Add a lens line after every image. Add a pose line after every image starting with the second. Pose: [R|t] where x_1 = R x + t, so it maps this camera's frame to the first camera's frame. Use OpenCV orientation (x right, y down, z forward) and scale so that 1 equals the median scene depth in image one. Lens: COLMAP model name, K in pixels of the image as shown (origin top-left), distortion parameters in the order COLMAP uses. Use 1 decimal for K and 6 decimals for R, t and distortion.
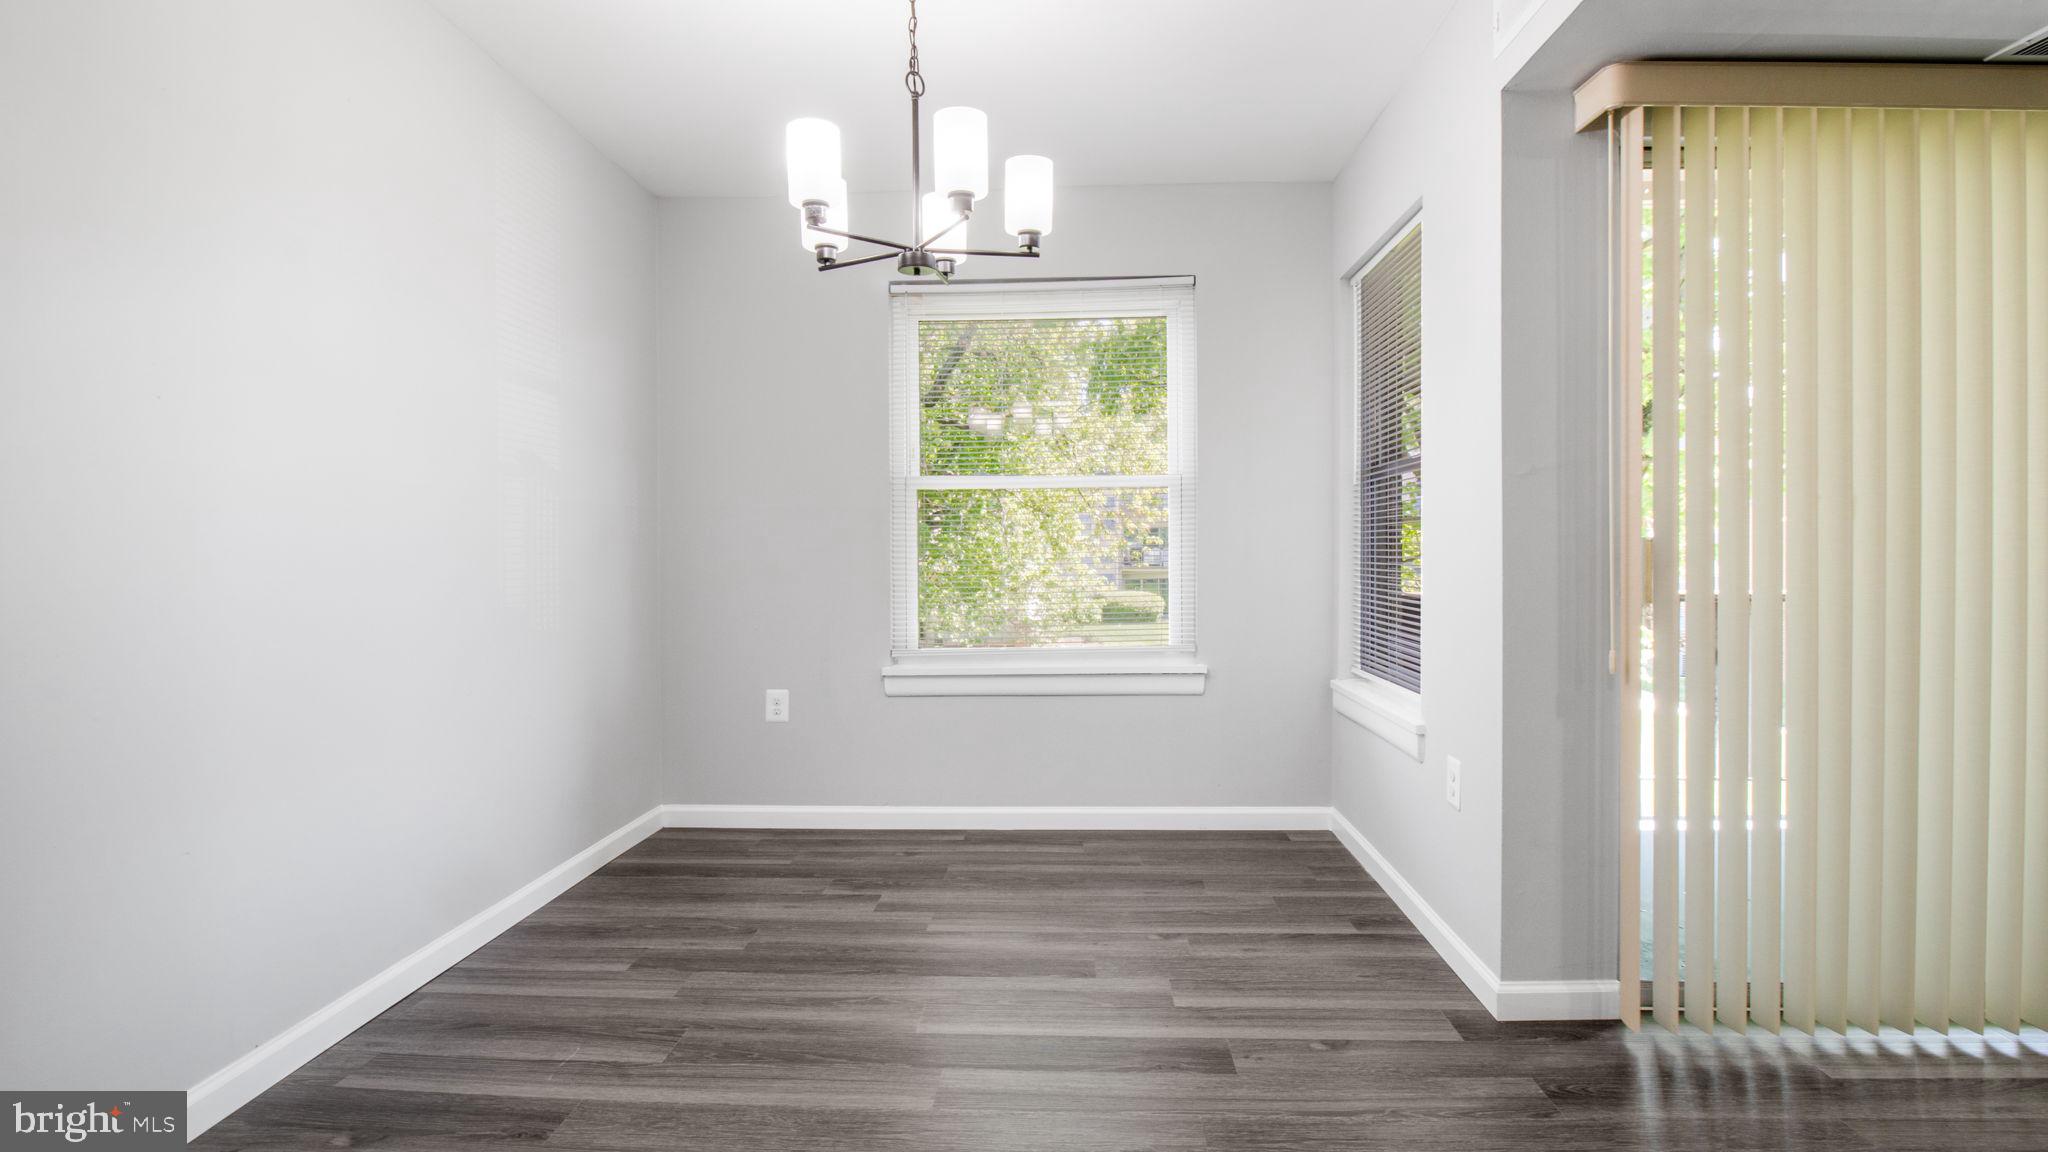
lens RADIAL K [[976.1, 0, 1028.0], [0, 976.1, 519.7], [0, 0, 1]] dist [-0.001405, -0.020097]
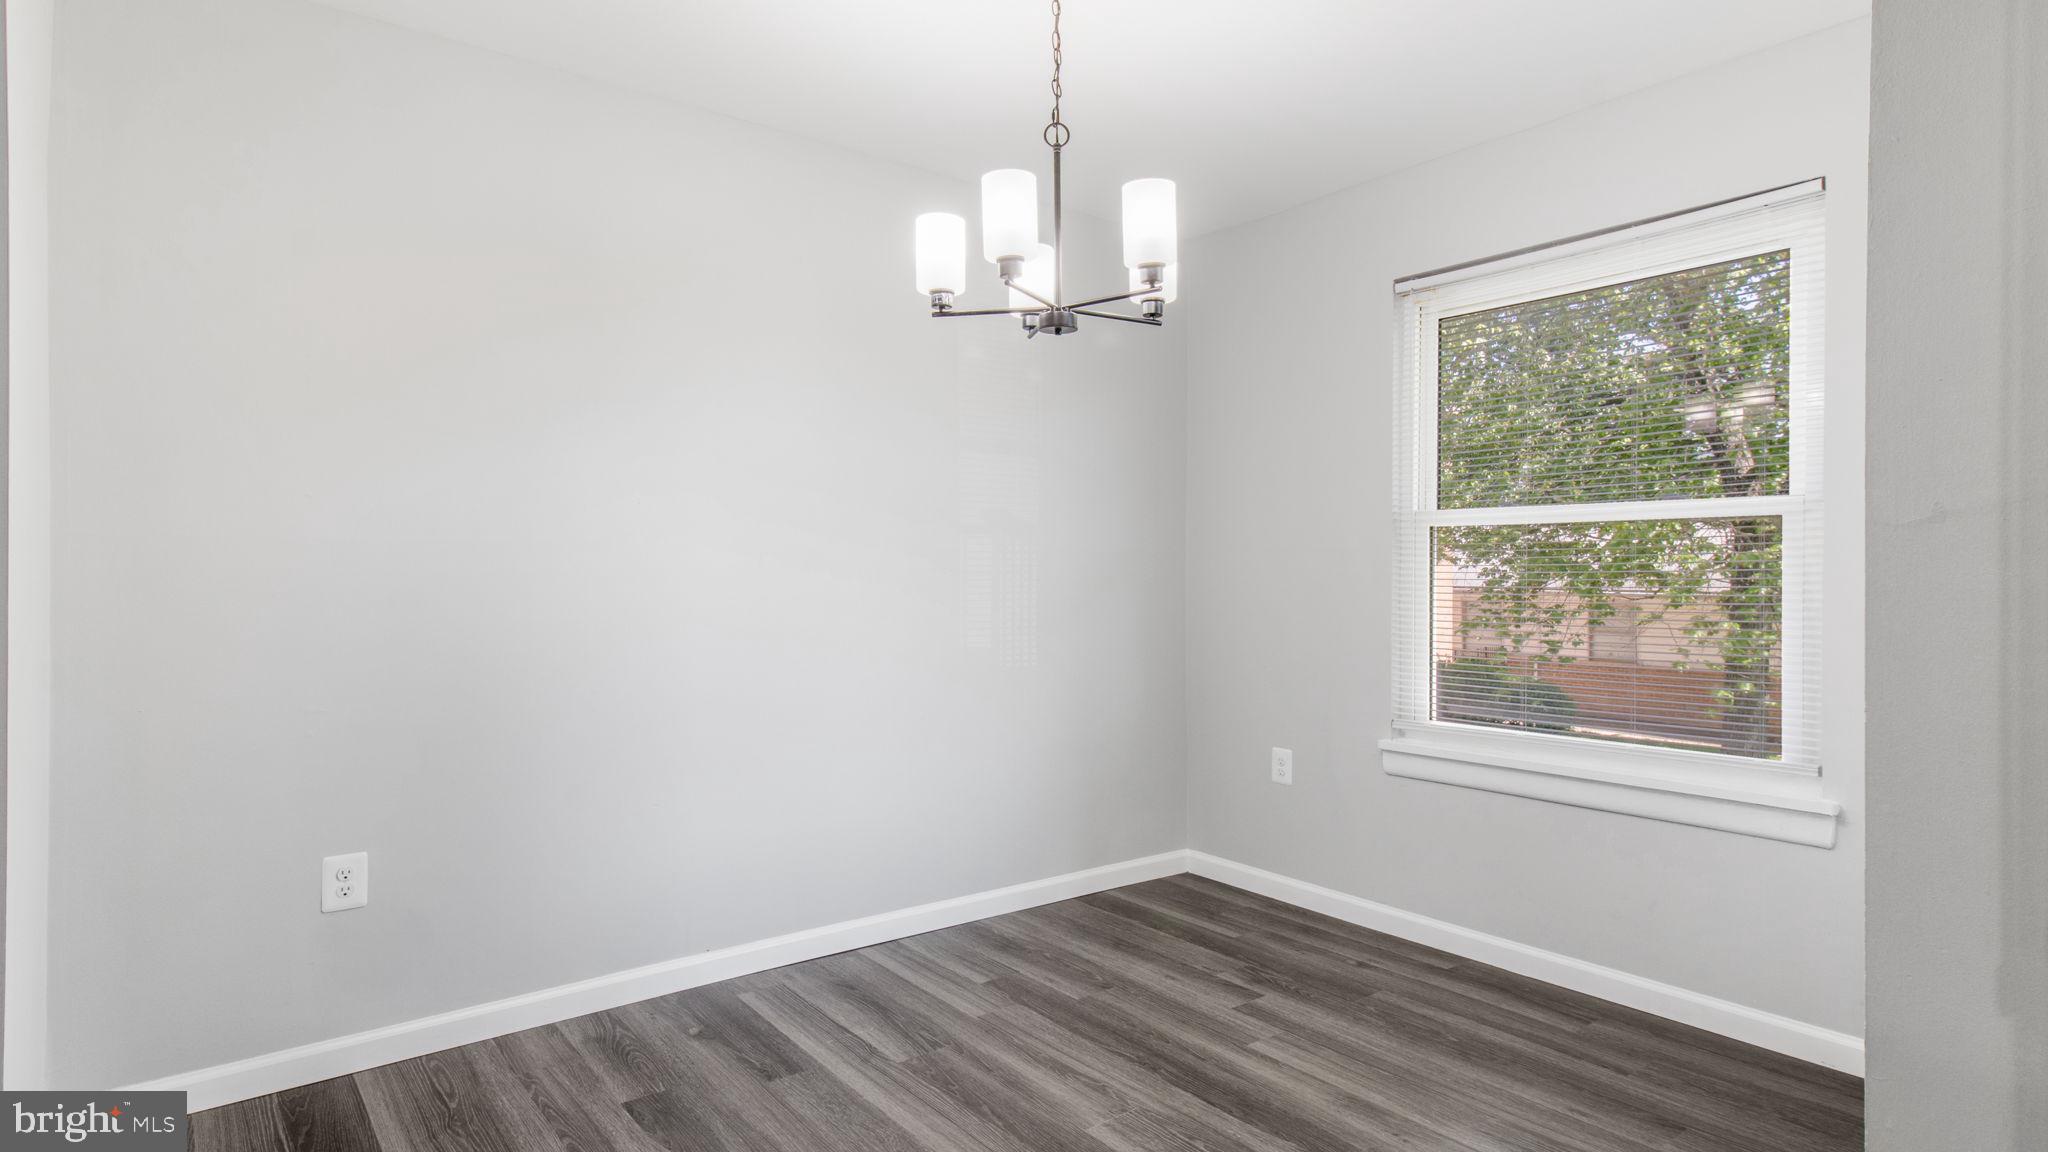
lens RADIAL K [[1085.3, 0, 1022.9], [0, 1085.3, 531.4], [0, 0, 1]] dist [0.029922, -0.018805]
pose [[0.649888, -0.019162, -0.759788, 0.476696], [0.018753, 0.999782, -0.009174, -0.033444], [0.759798, -0.008286, 0.650106, 0.193340]]
